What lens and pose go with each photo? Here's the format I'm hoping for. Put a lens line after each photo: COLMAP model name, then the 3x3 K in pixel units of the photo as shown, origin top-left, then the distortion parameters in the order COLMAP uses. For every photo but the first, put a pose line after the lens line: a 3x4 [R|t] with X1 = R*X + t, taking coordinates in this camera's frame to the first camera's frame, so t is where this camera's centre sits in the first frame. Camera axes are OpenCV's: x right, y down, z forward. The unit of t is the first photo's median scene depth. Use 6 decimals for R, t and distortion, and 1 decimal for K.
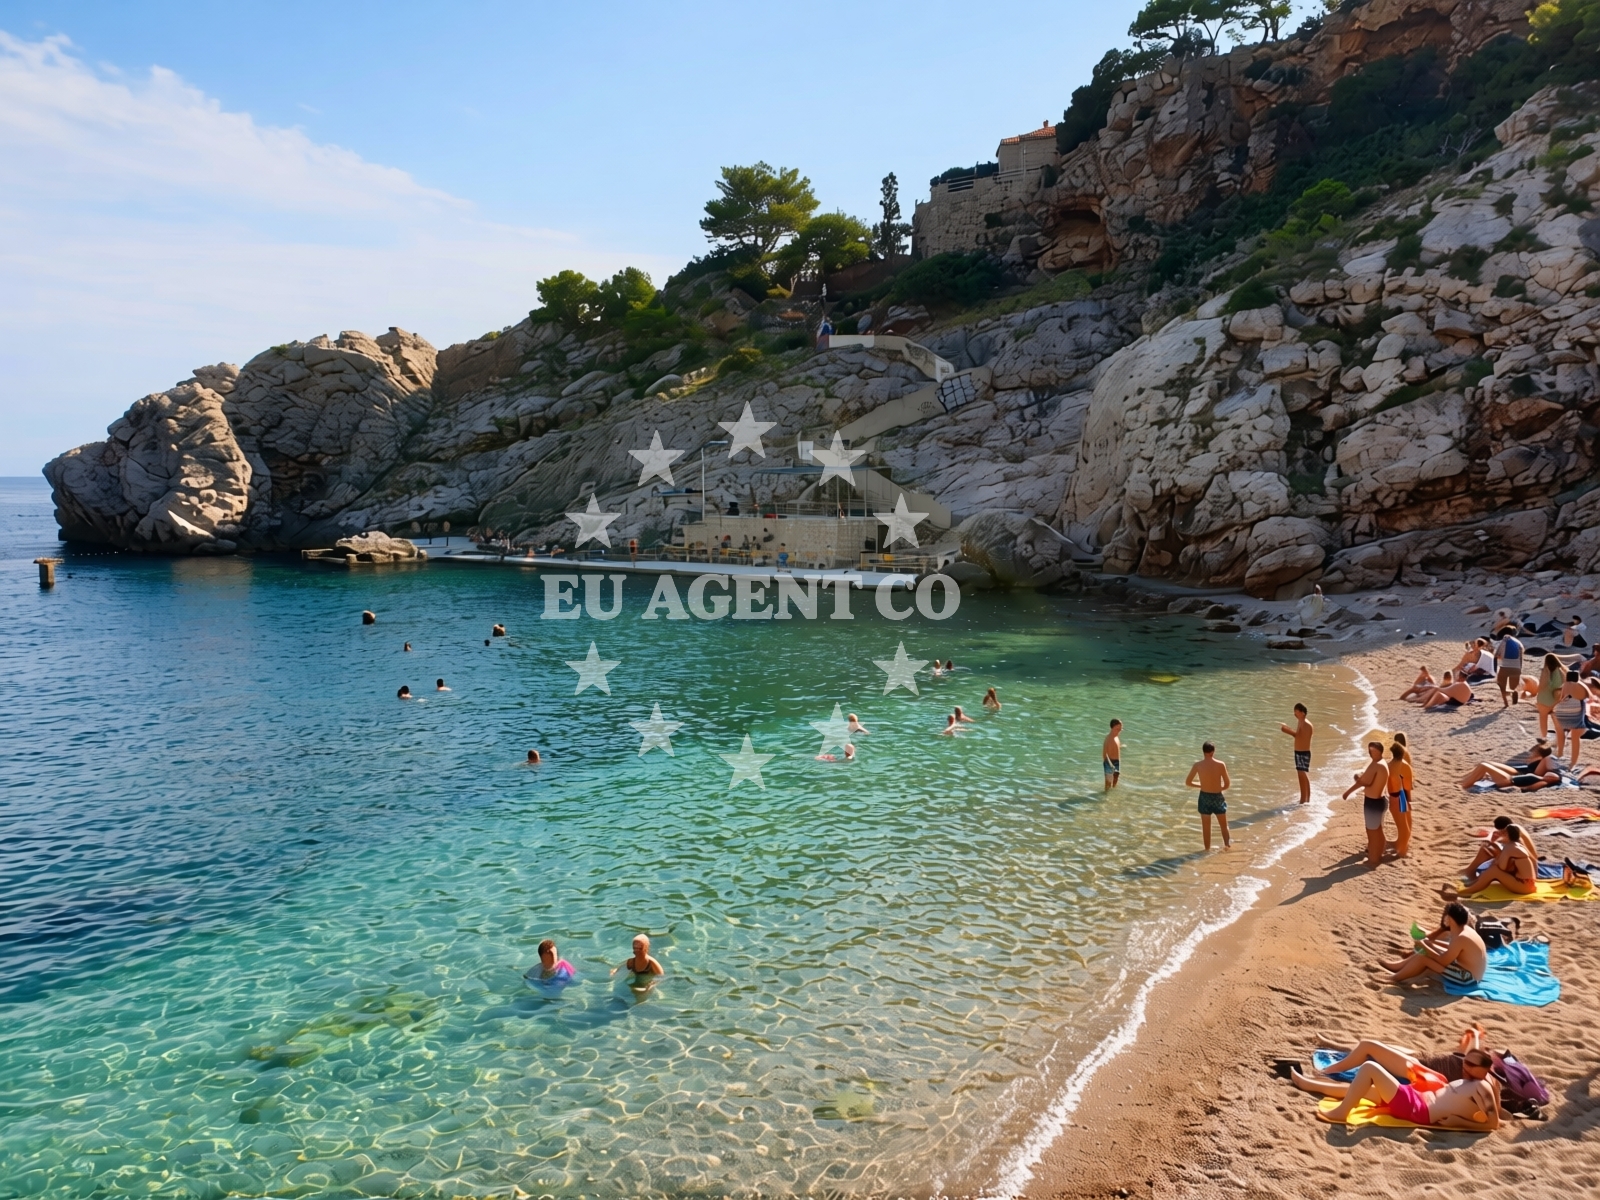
lens RADIAL K [[1201.7, 0, 800.0], [0, 1201.7, 600.0], [0, 0, 1]] dist [-0.012467, 0.000759]
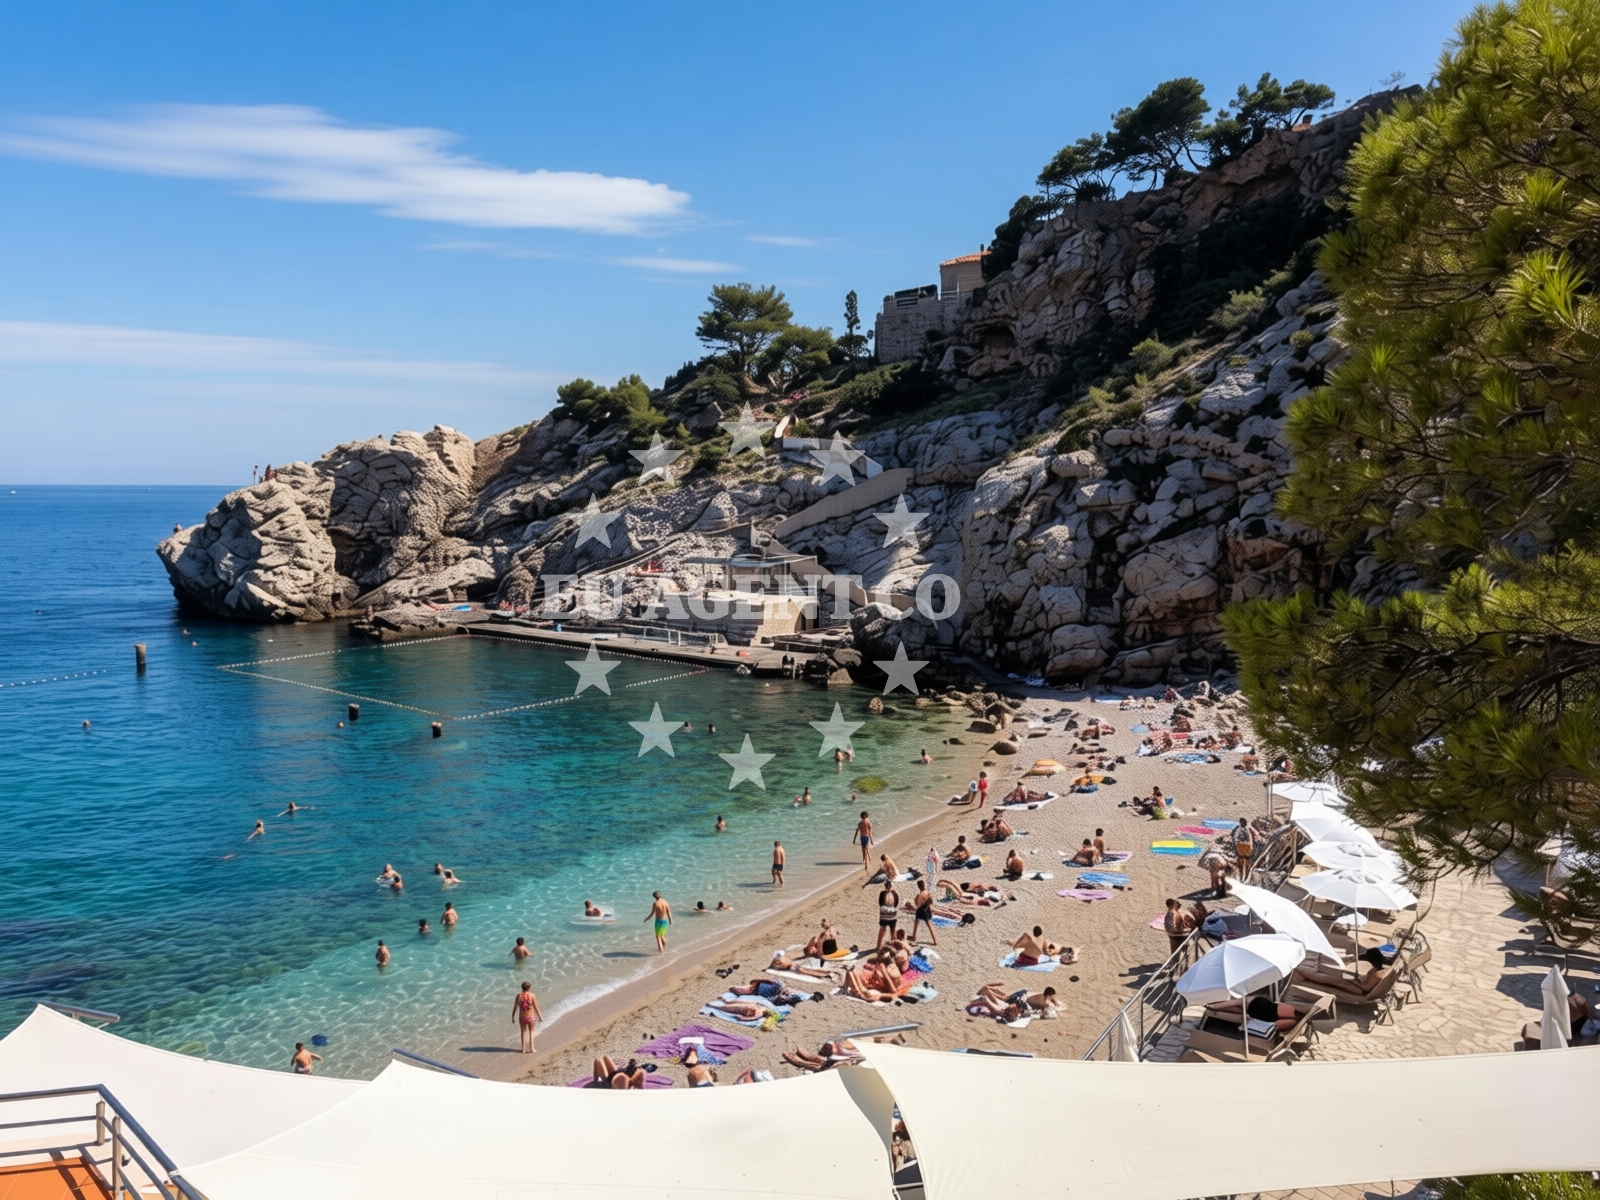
lens RADIAL K [[1114.5, 0, 800.0], [0, 1114.5, 600.0], [0, 0, 1]] dist [-0.000530, -0.002204]
pose [[0.997940, 0.005535, -0.063912, 0.122297], [-0.005618, 0.999984, -0.001124, -0.061138], [0.063905, 0.001481, 0.997955, -0.128775]]
